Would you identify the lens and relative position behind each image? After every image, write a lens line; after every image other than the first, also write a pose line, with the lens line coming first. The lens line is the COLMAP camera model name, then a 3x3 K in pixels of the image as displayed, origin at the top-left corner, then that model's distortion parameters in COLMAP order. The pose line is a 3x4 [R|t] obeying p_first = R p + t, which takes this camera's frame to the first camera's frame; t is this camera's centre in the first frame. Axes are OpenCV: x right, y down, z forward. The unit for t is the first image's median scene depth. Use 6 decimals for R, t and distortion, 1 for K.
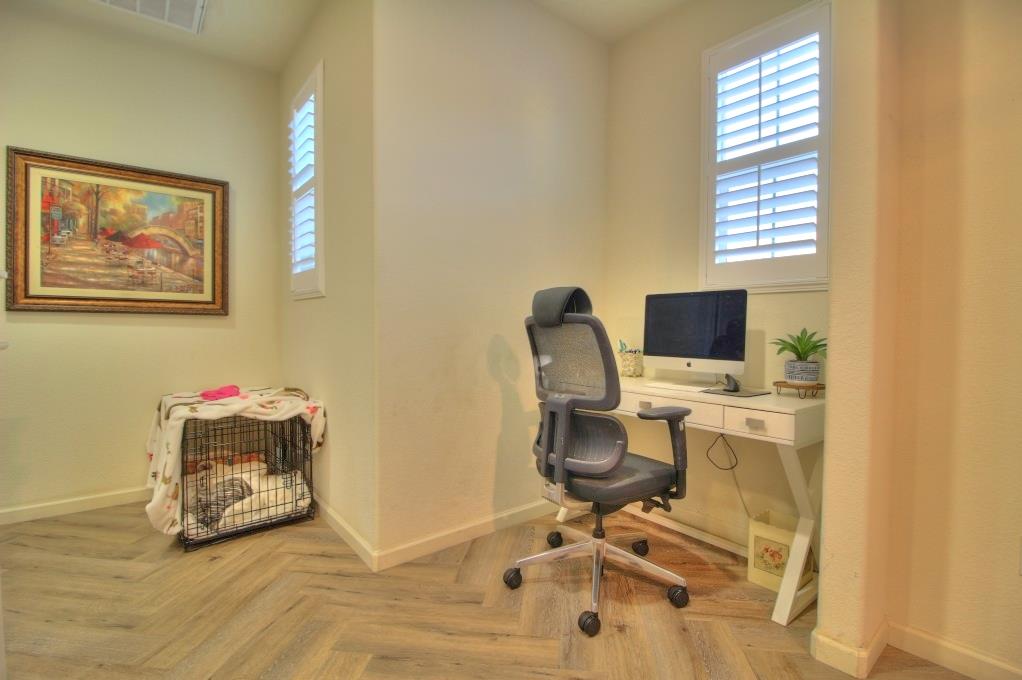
lens RADIAL K [[477.4, 0, 520.6], [0, 477.4, 336.7], [0, 0, 1]] dist [-0.000986, -0.011693]
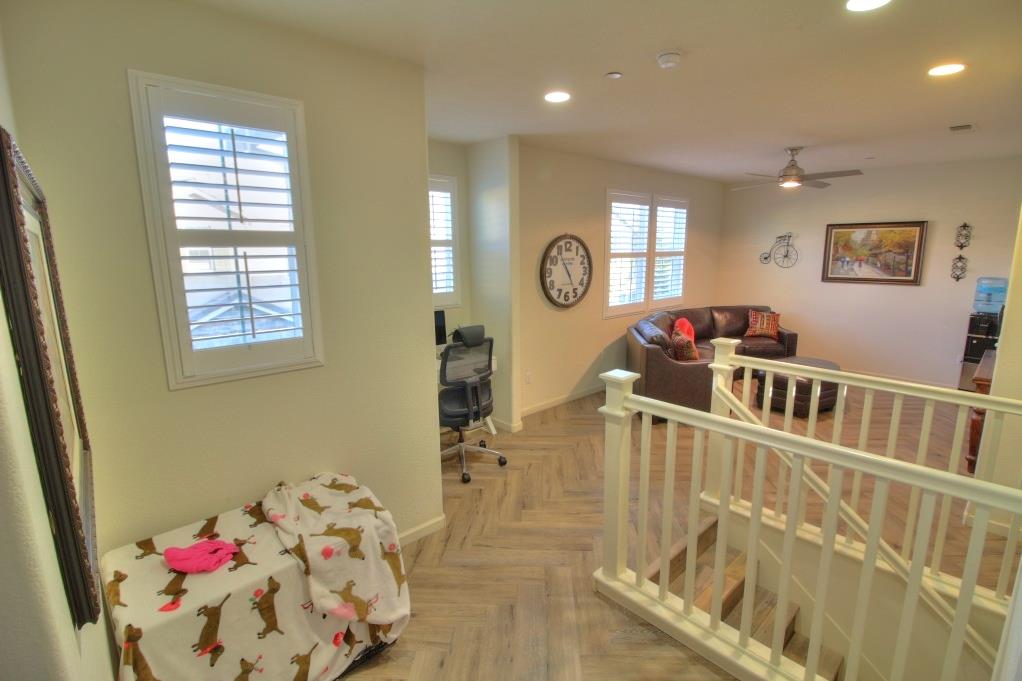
lens RADIAL K [[477.4, 0, 519.0], [0, 477.4, 338.2], [0, 0, 1]] dist [-0.000986, -0.011693]
pose [[-0.074821, -0.185878, 0.979720, -1.349235], [0.034501, 0.981403, 0.188833, -0.301267], [-0.996600, 0.047930, -0.067017, 0.659431]]
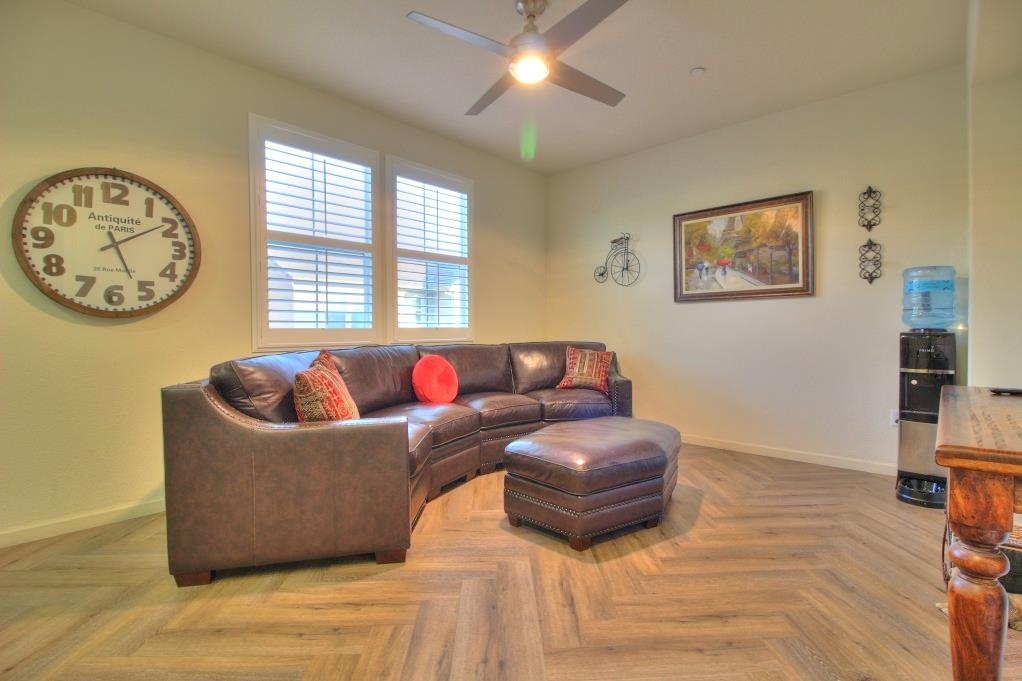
lens RADIAL K [[477.4, 0, 517.5], [0, 477.4, 338.2], [0, 0, 1]] dist [-0.000986, -0.011693]
pose [[-0.160912, -0.017930, 0.986806, -0.427729], [0.033228, 0.999170, 0.023573, 0.014293], [-0.986409, 0.036583, -0.160183, -0.367458]]
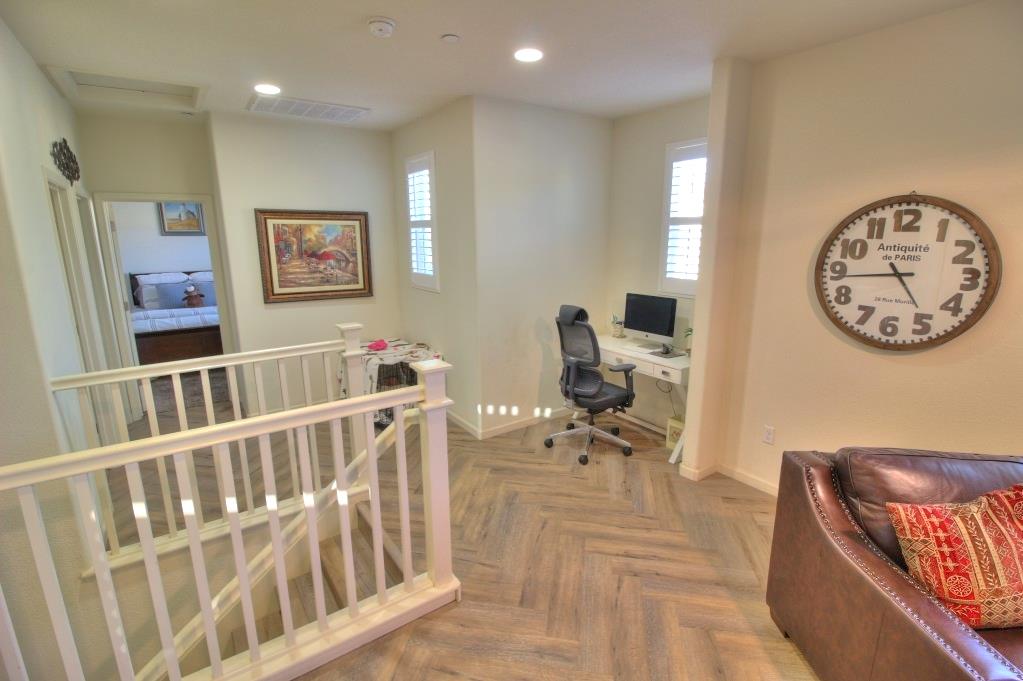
lens RADIAL K [[477.8, 0, 522.3], [0, 477.8, 337.0], [0, 0, 1]] dist [-0.000986, -0.011693]
pose [[0.998306, 0.004308, -0.058030, -0.009759], [0.006531, 0.982657, 0.185320, -0.246555], [0.057822, -0.185385, 0.980963, -0.712764]]
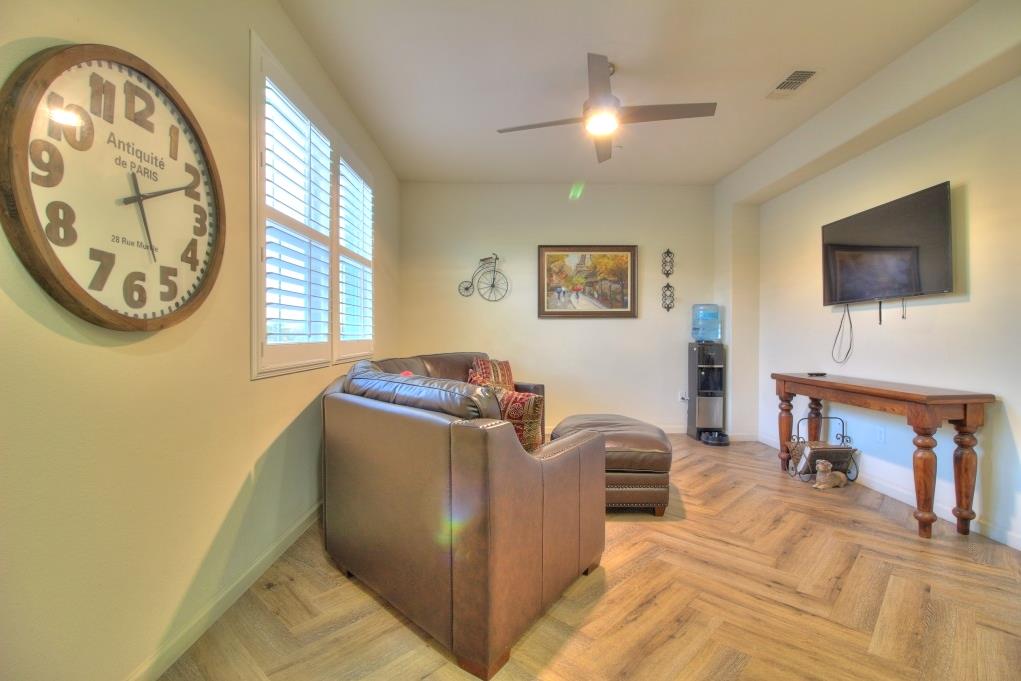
lens RADIAL K [[476.9, 0, 520.8], [0, 476.9, 338.0], [0, 0, 1]] dist [-0.000986, -0.011693]
pose [[-0.805027, -0.005415, 0.593214, 0.010200], [0.016668, 0.999357, 0.031743, -0.034732], [-0.593004, 0.035442, -0.804419, 0.484619]]
